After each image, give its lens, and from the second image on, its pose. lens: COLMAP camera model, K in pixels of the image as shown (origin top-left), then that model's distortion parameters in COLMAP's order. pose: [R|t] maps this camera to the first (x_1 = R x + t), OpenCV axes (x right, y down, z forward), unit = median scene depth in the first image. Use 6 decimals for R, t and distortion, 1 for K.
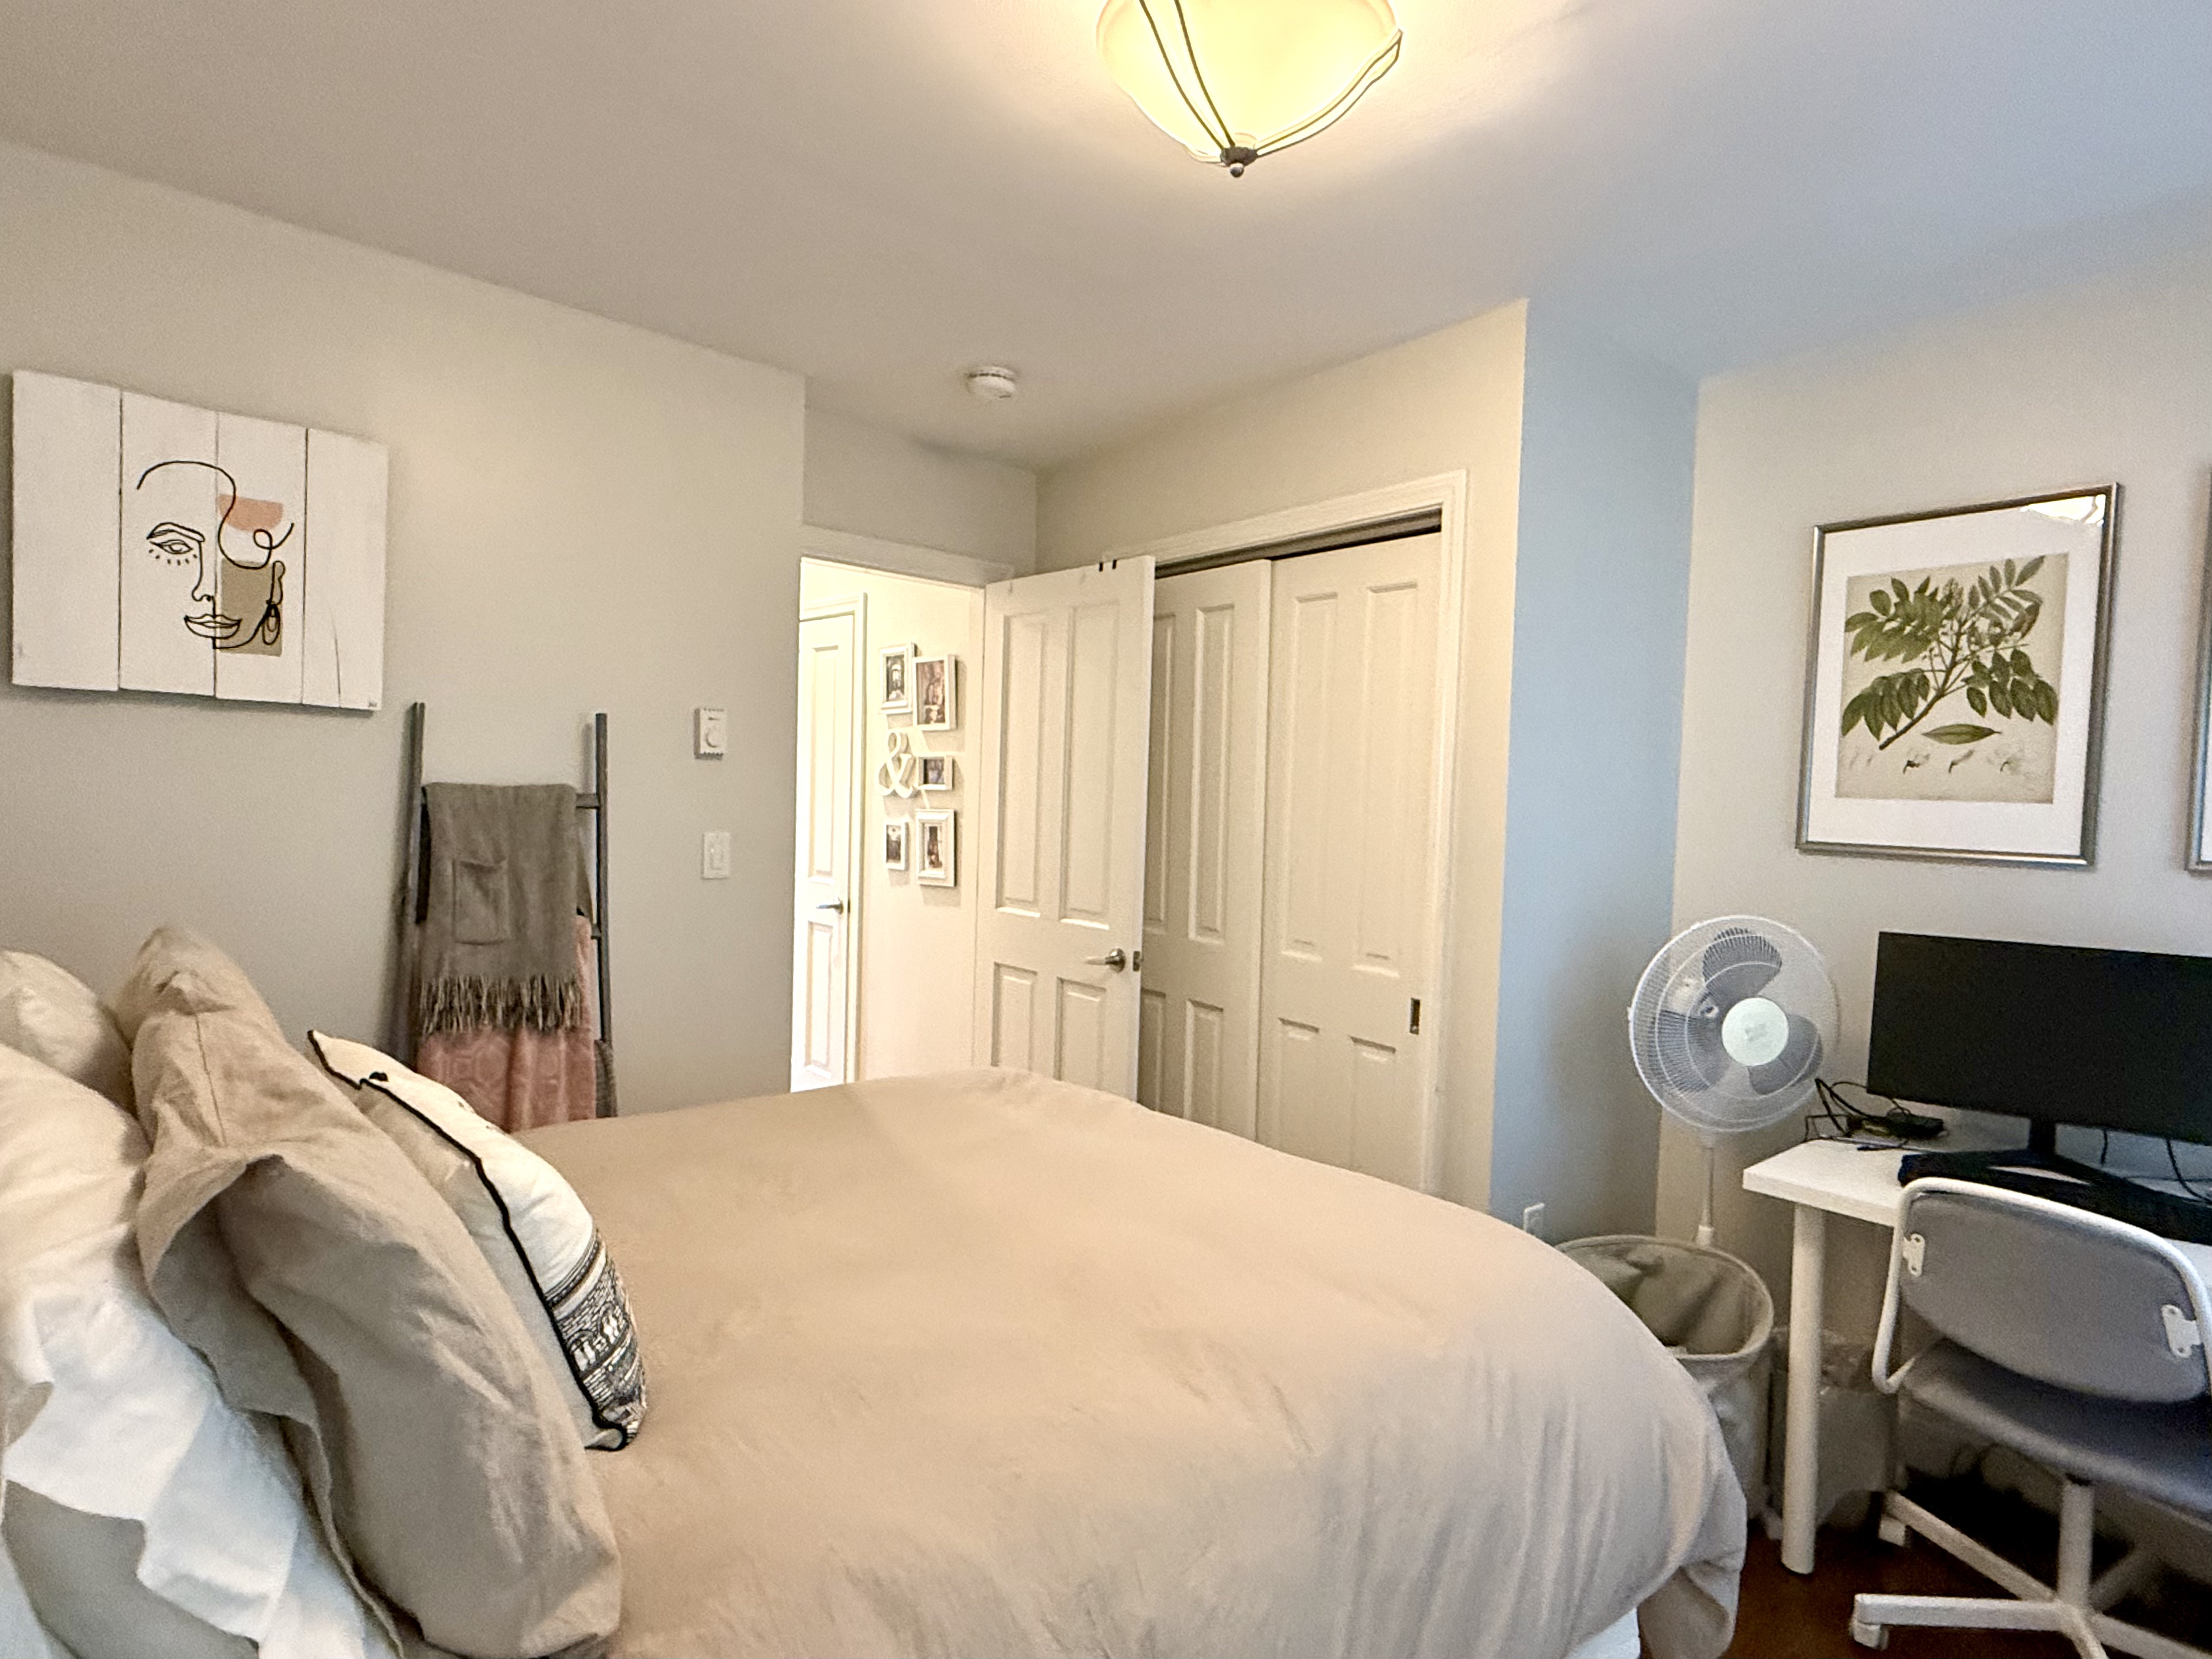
lens RADIAL K [[1178.5, 0, 1100.2], [0, 1178.5, 829.2], [0, 0, 1]] dist [0.001929, 0.001510]
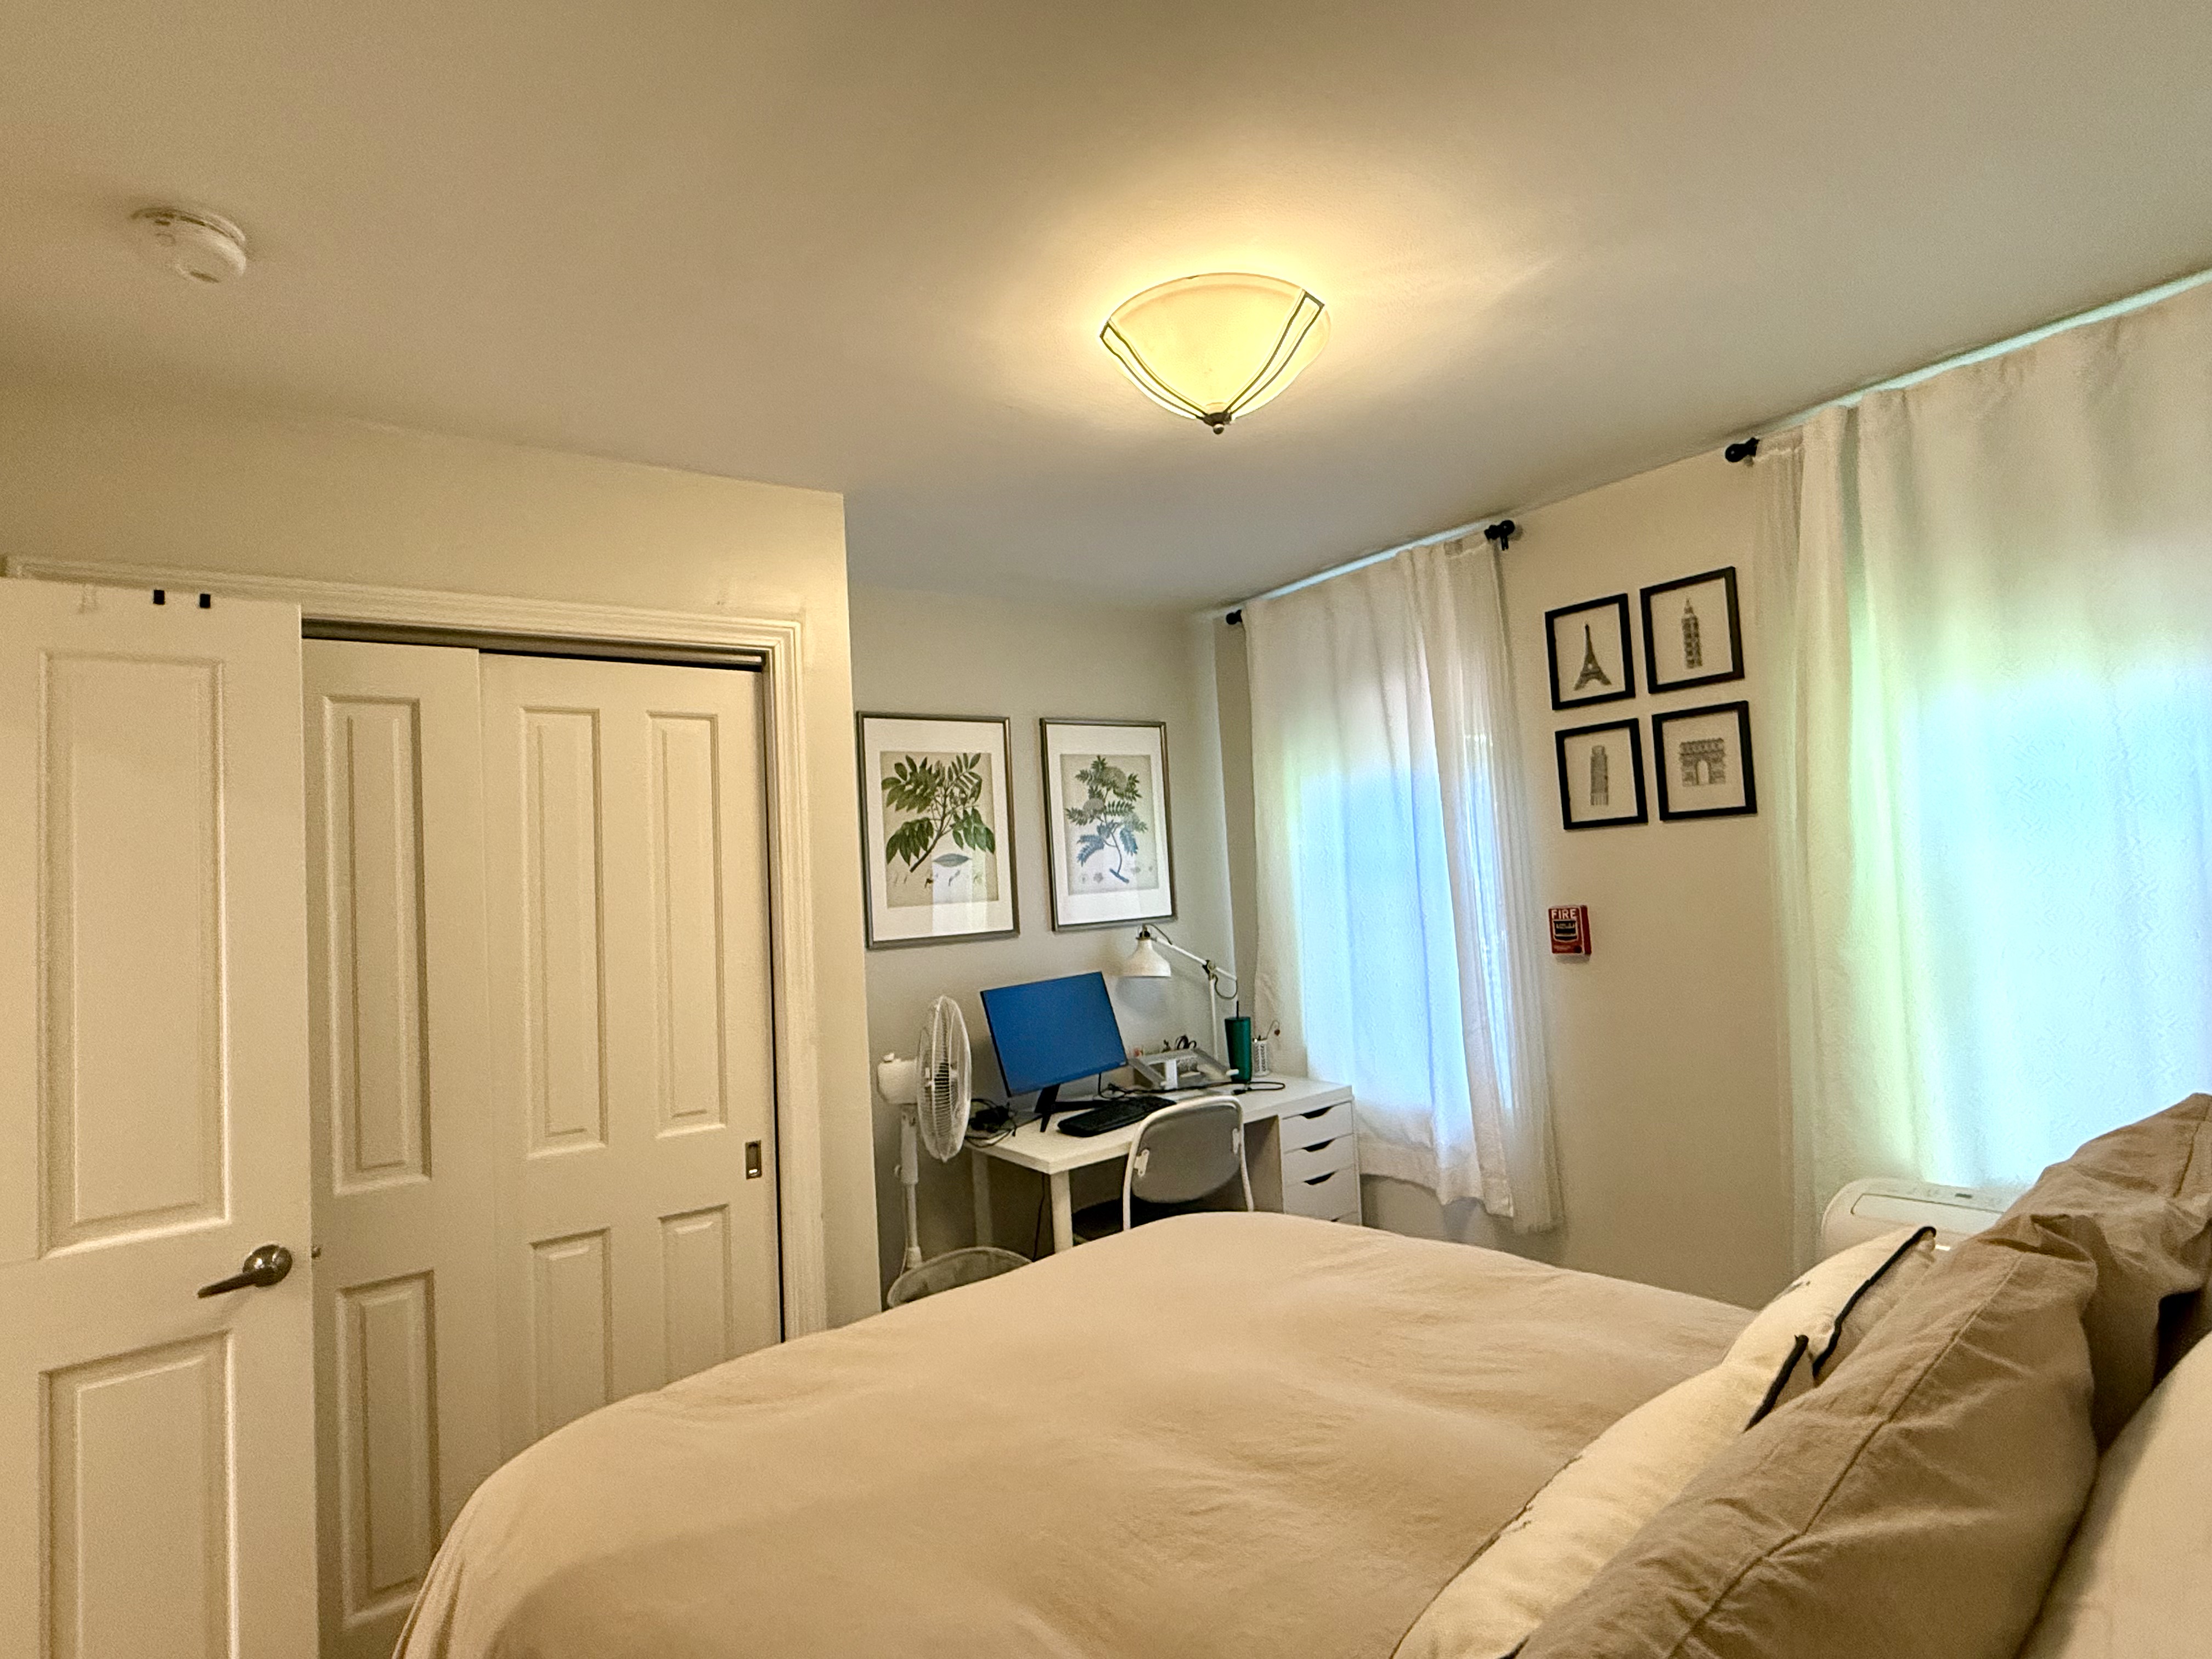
lens RADIAL K [[1092.8, 0, 1109.2], [0, 1092.8, 822.2], [0, 0, 1]] dist [0.000710, -0.000170]
pose [[0.041494, 0.022616, 0.998883, -0.702501], [0.099200, 0.994711, -0.026642, -0.071718], [-0.994202, 0.100194, 0.039031, 0.733172]]
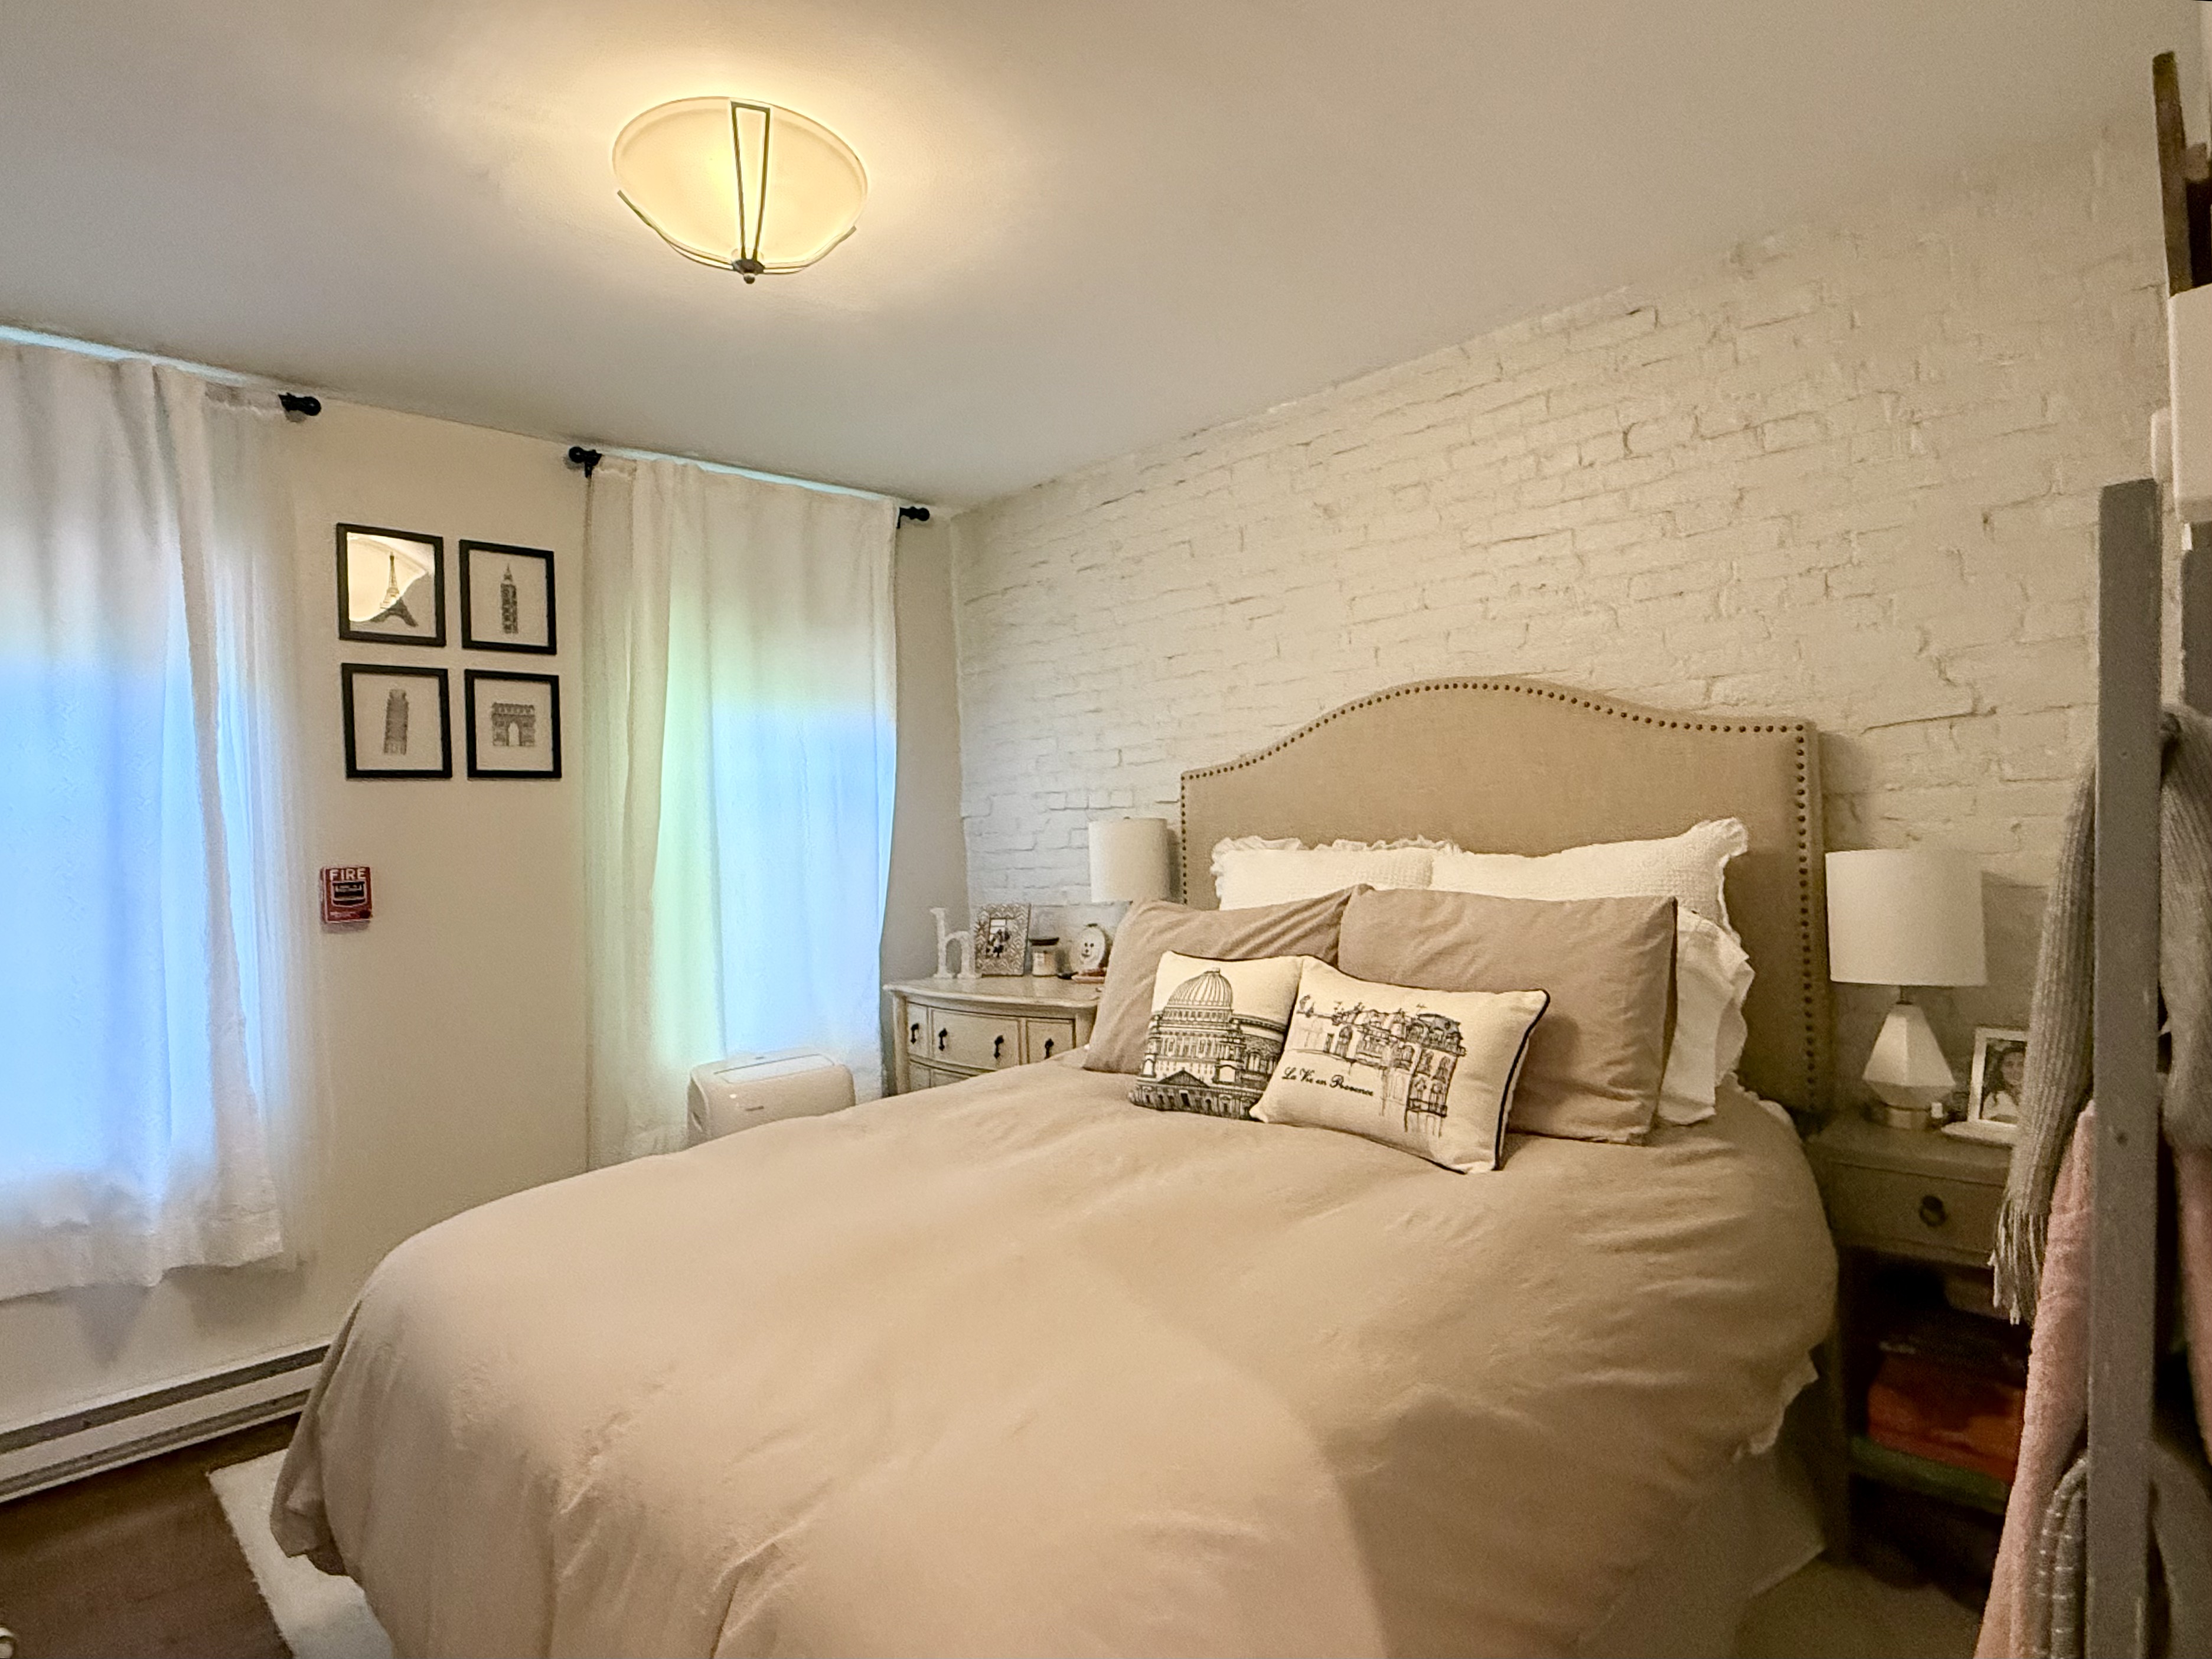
lens RADIAL K [[1178.6, 0, 1101.5], [0, 1178.6, 832.6], [0, 0, 1]] dist [0.001929, 0.001510]
pose [[-0.999734, 0.010316, -0.020650, -0.149861], [0.009747, 0.999575, 0.027460, -0.015241], [0.020925, 0.027252, -0.999410, 1.450279]]
